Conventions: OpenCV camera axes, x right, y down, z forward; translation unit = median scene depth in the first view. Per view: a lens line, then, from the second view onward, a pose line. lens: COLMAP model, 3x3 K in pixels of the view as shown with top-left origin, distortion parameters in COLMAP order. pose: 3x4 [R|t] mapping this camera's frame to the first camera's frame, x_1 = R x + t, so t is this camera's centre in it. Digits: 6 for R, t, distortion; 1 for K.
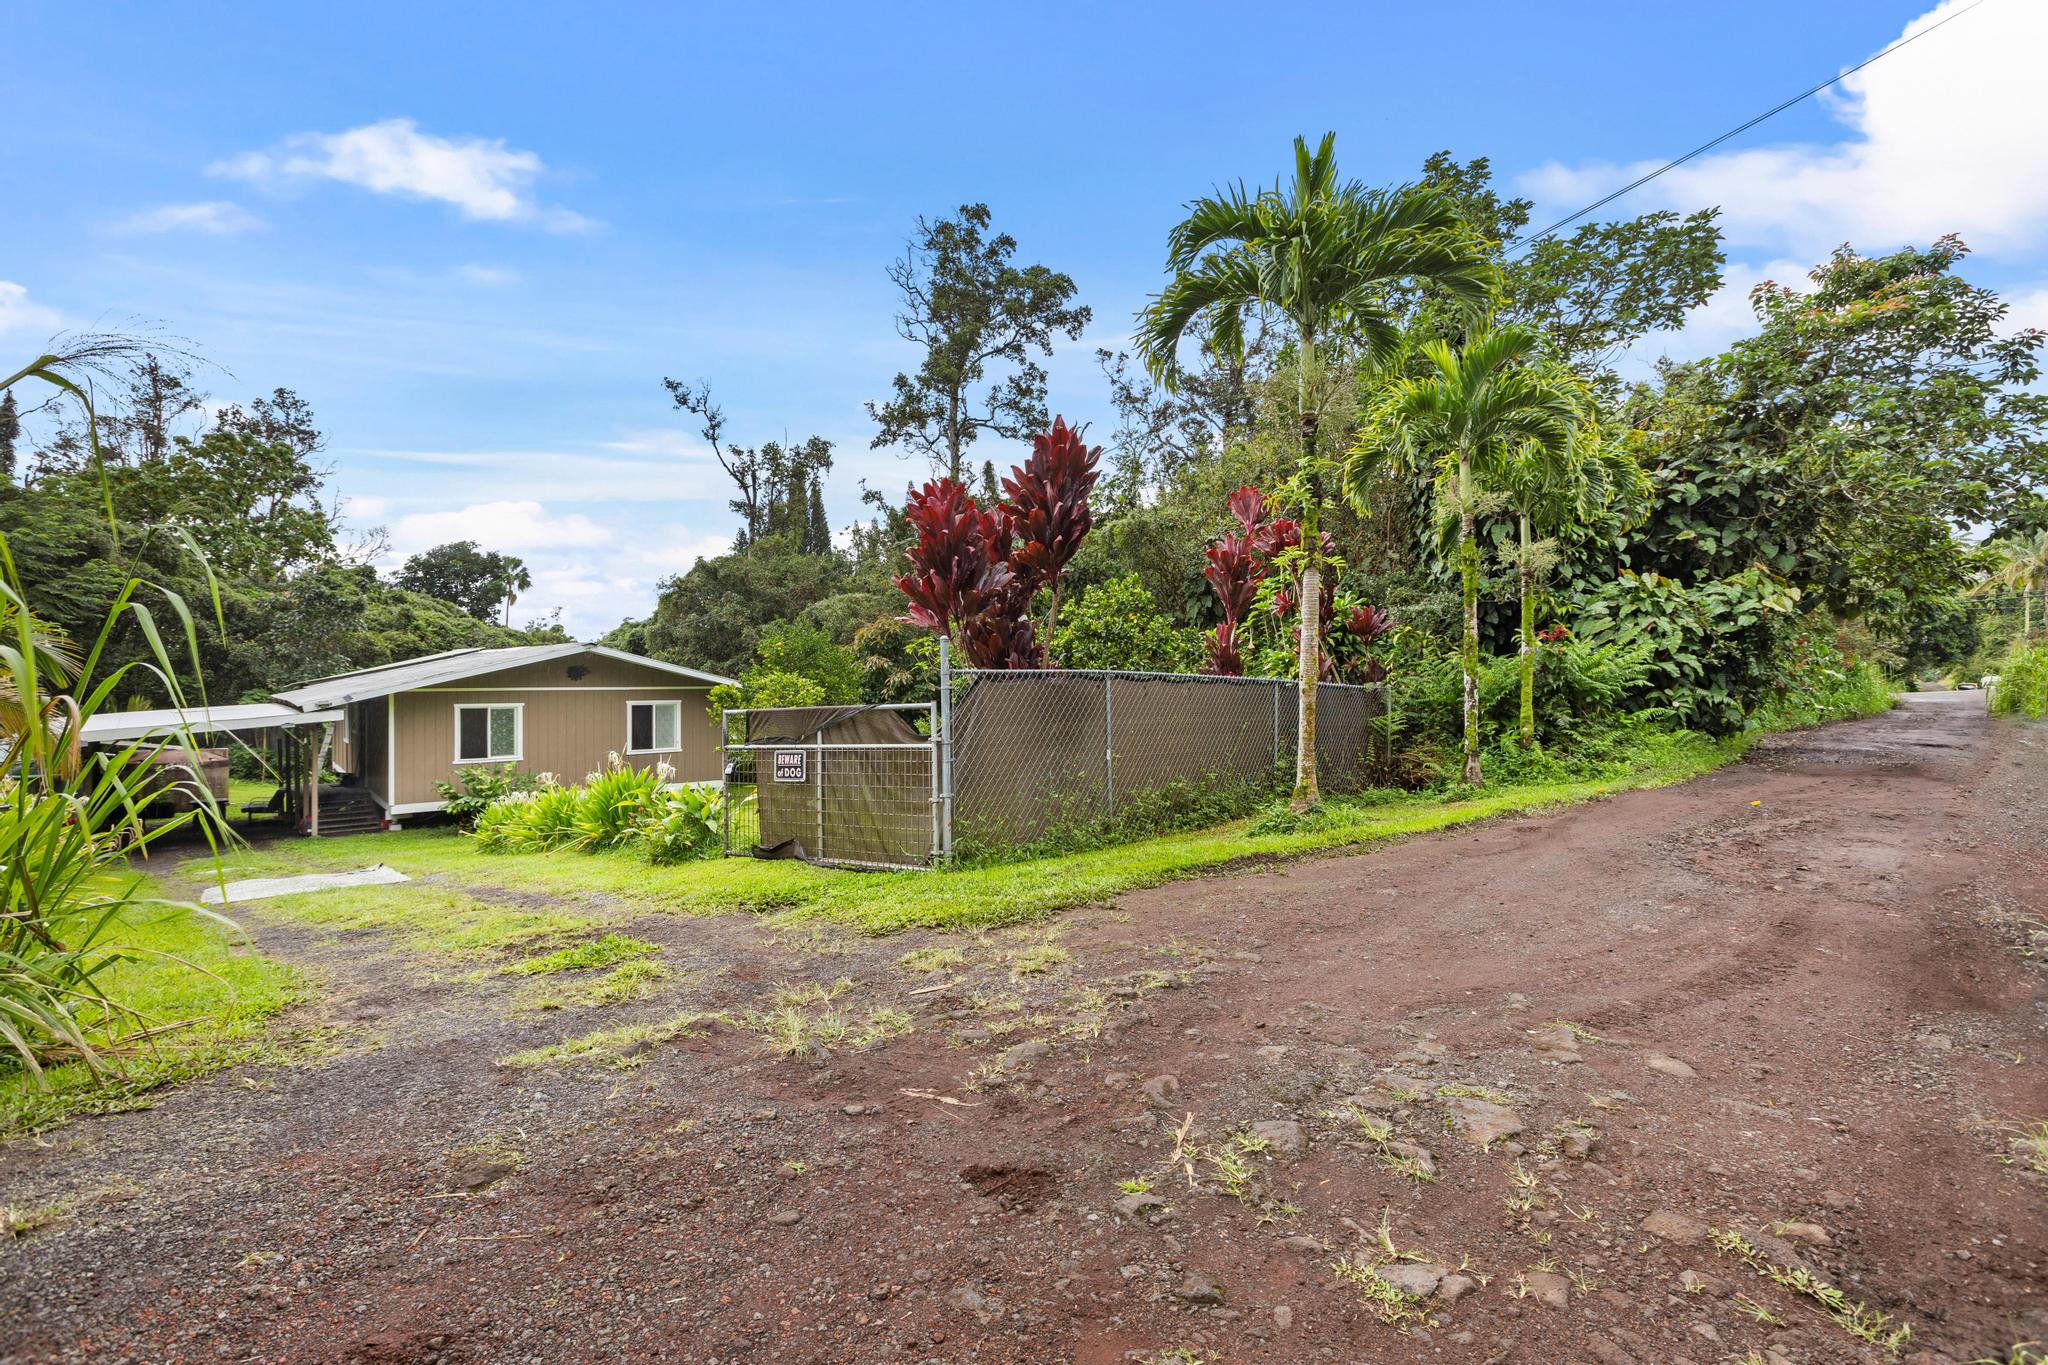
lens RADIAL K [[915.1, 0, 1037.6], [0, 915.1, 677.2], [0, 0, 1]] dist [0.003588, 0.000407]
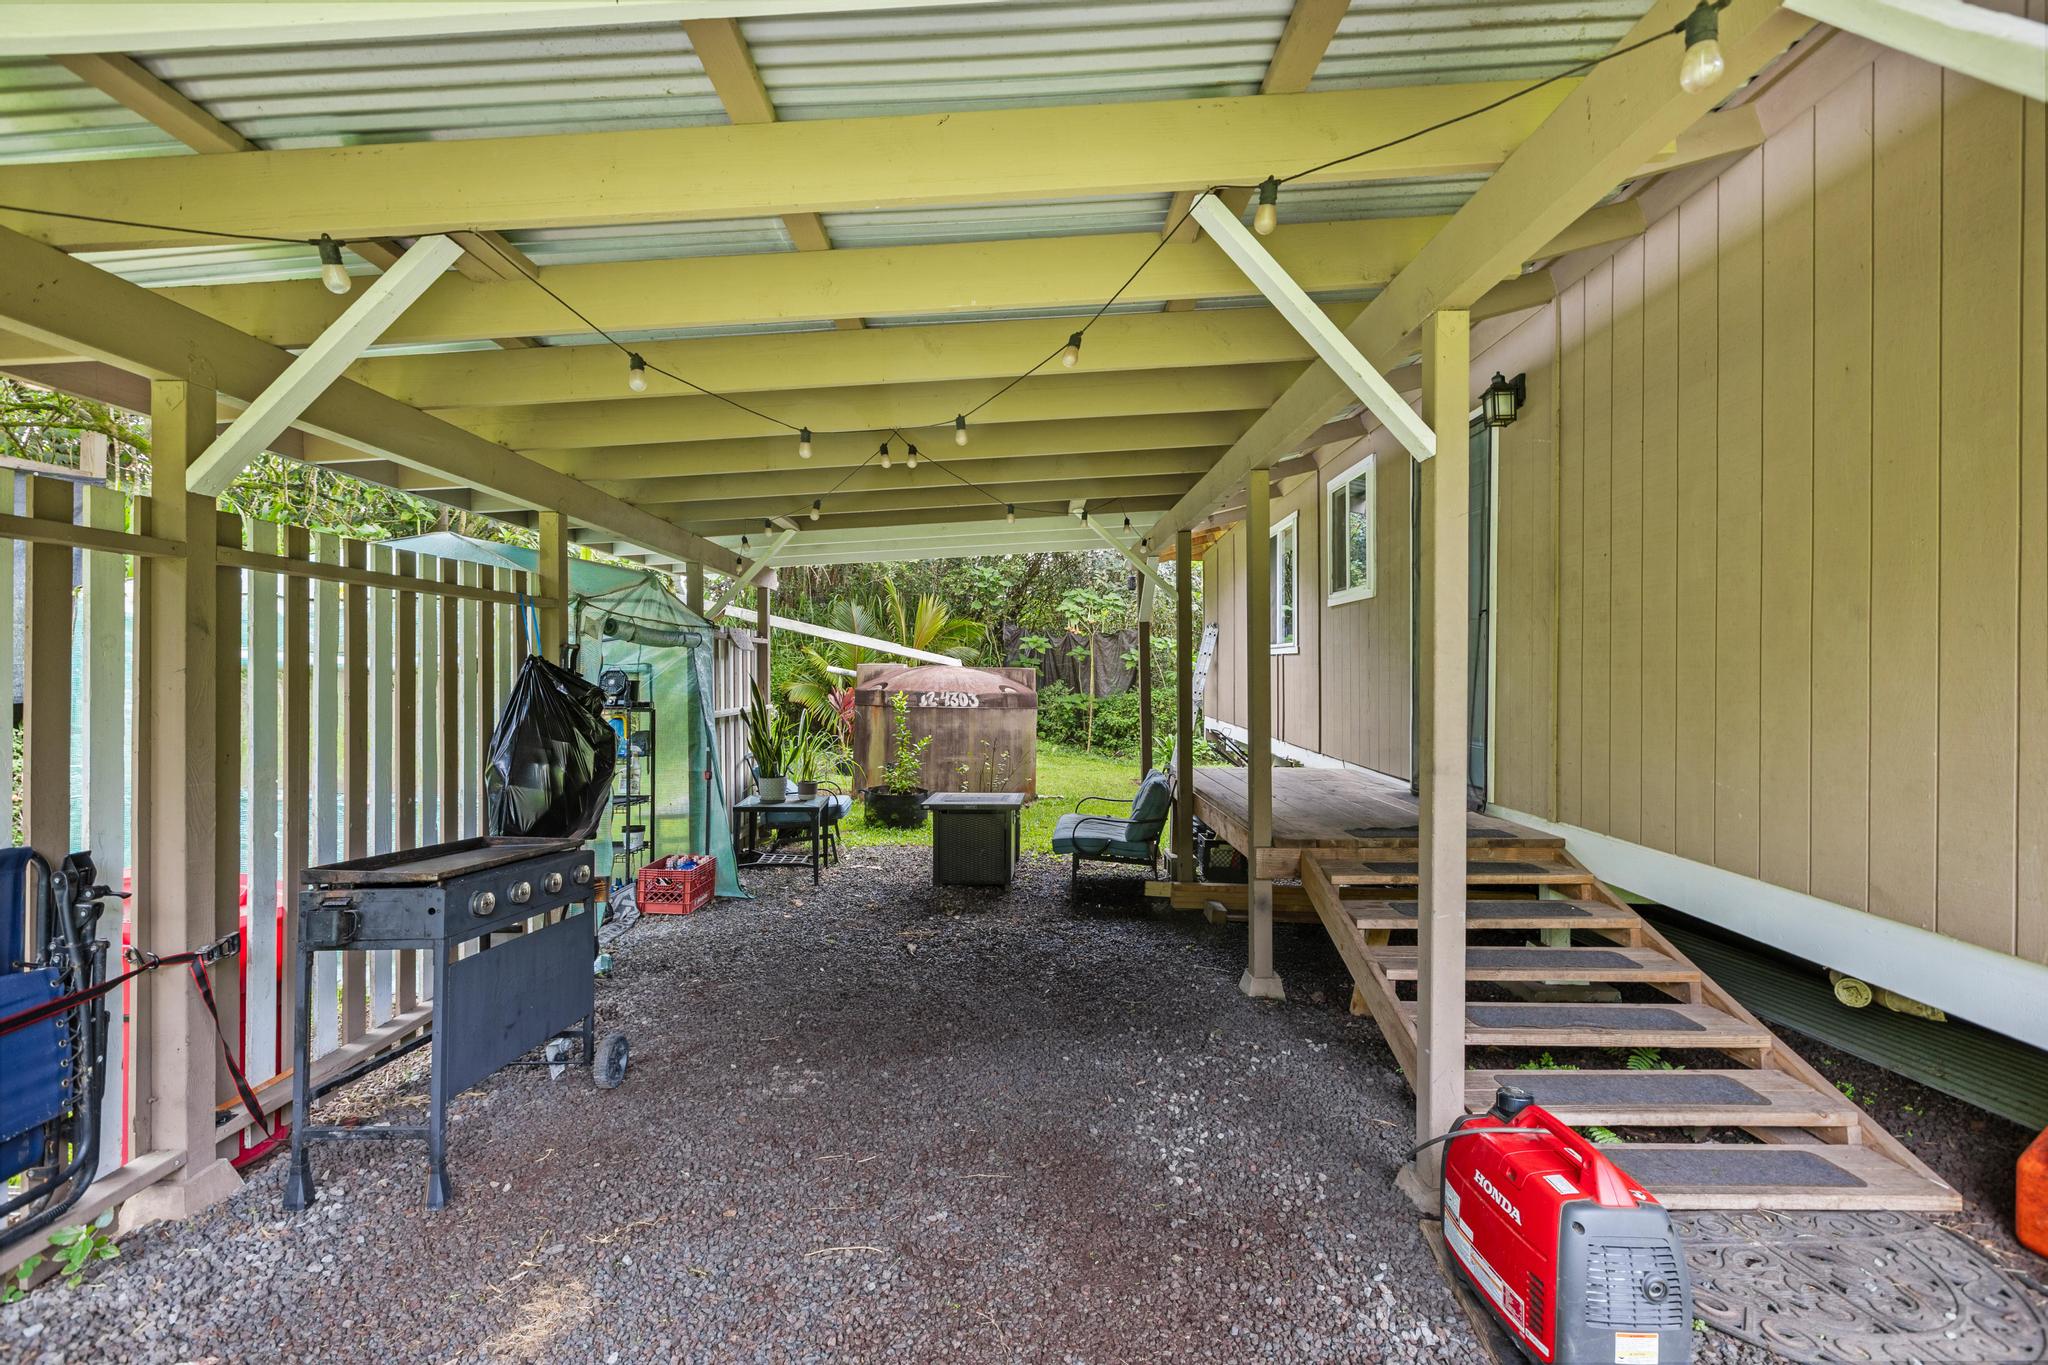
lens RADIAL K [[908.8, 0, 1022.4], [0, 908.8, 683.2], [0, 0, 1]] dist [-0.000165, 0.000017]
pose [[0.721923, 0.005730, -0.691949, -0.466064], [-0.002489, 0.999981, 0.005684, 0.064198], [0.691968, -0.002381, 0.721924, 0.541842]]
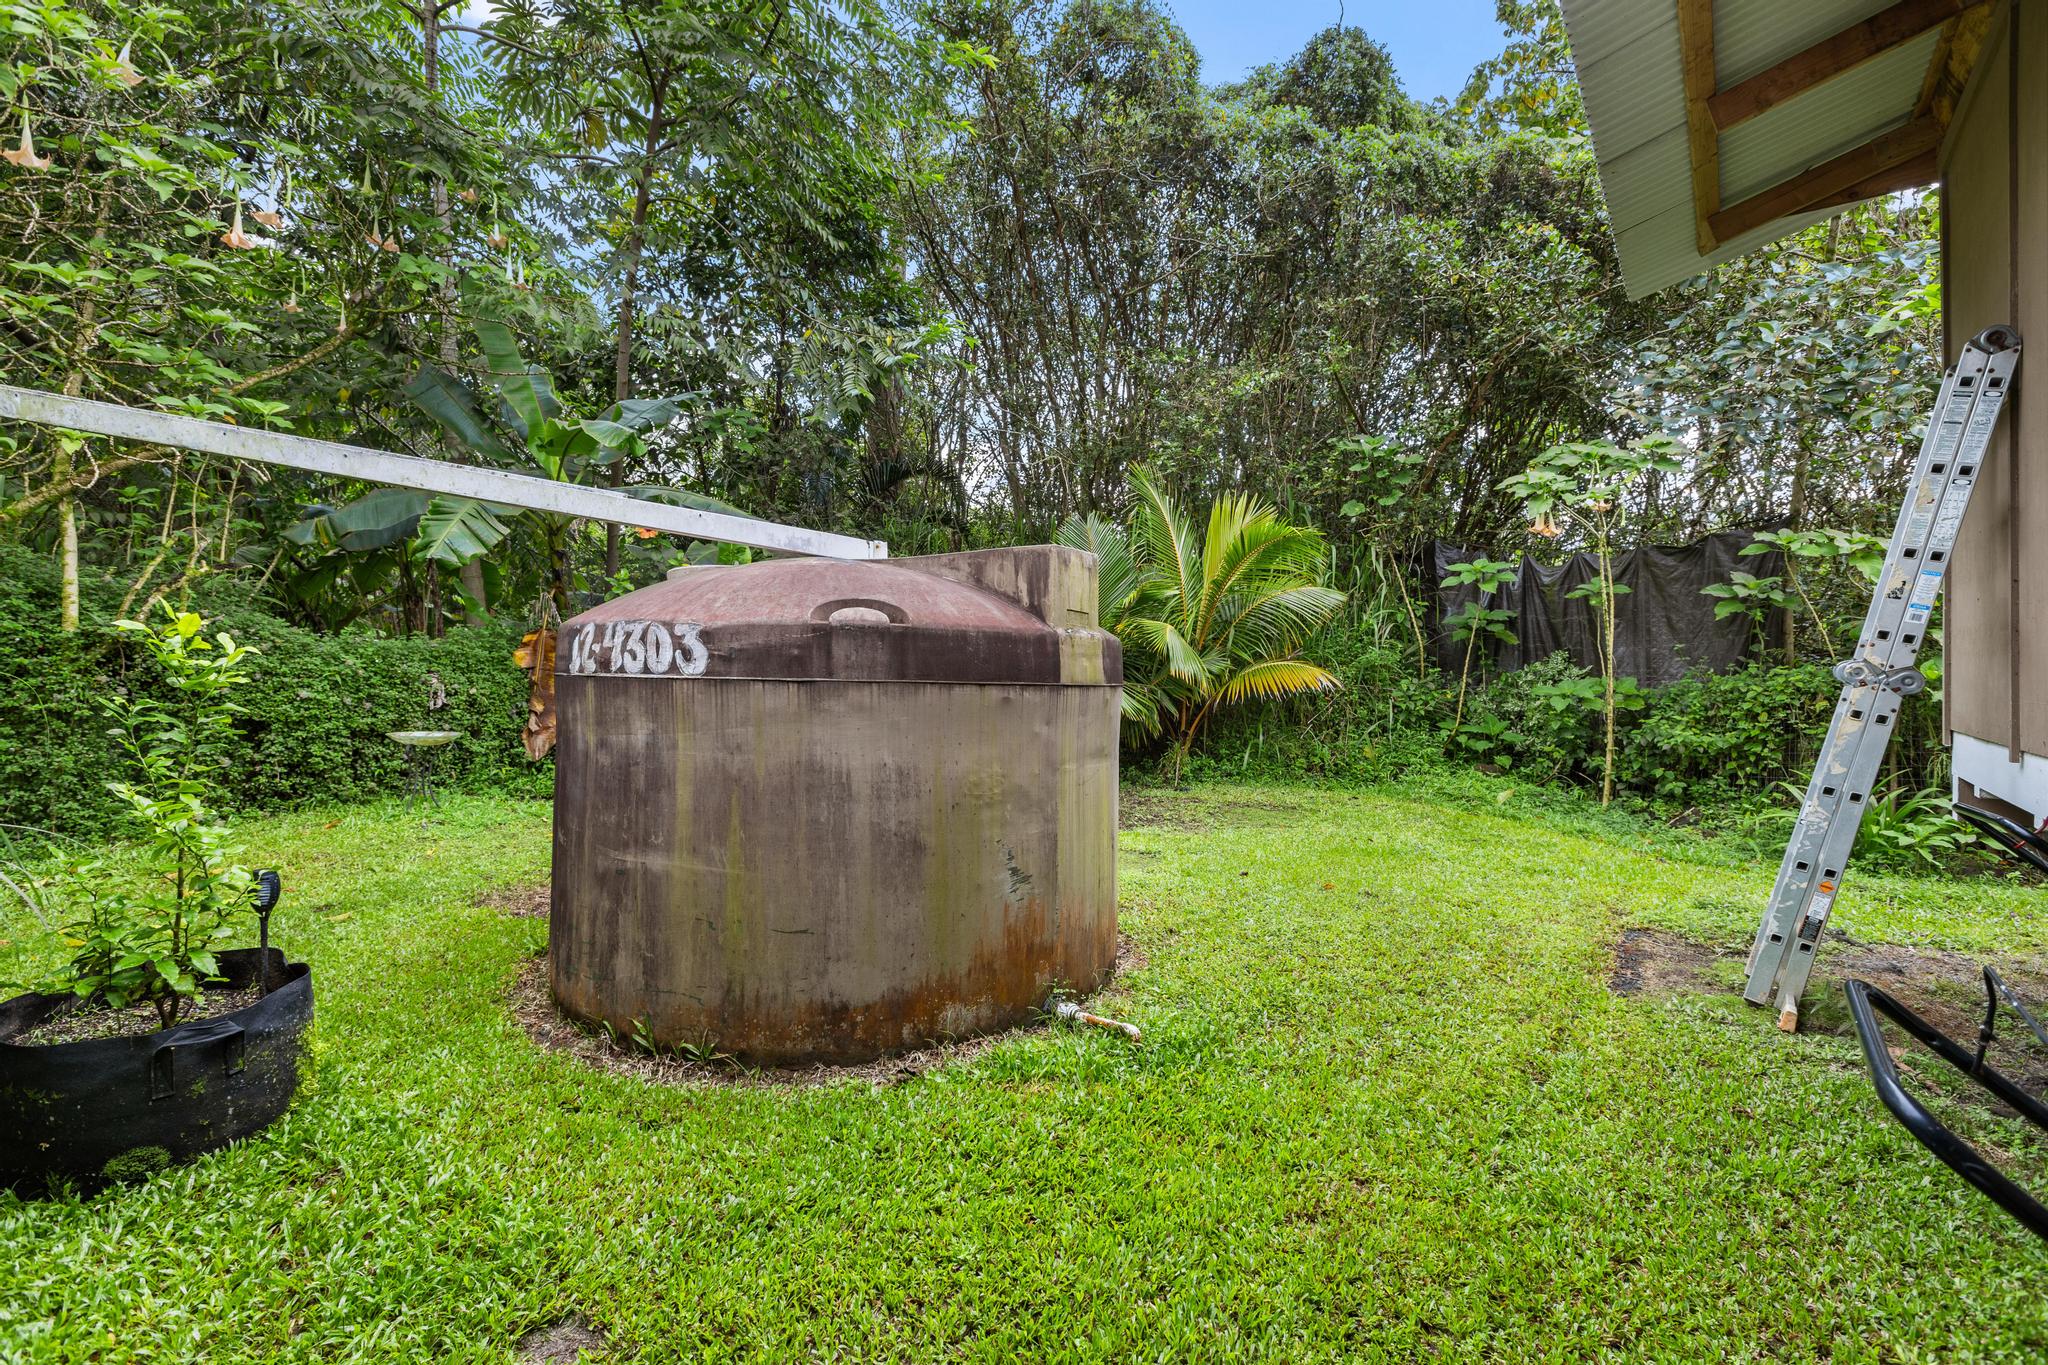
lens RADIAL K [[915.1, 0, 1019.8], [0, 915.1, 679.7], [0, 0, 1]] dist [0.003588, 0.000407]
pose [[0.183825, 0.003057, -0.982954, -0.594818], [-0.001969, 0.999994, 0.002742, 0.073621], [0.982957, 0.001432, 0.183830, 0.752810]]
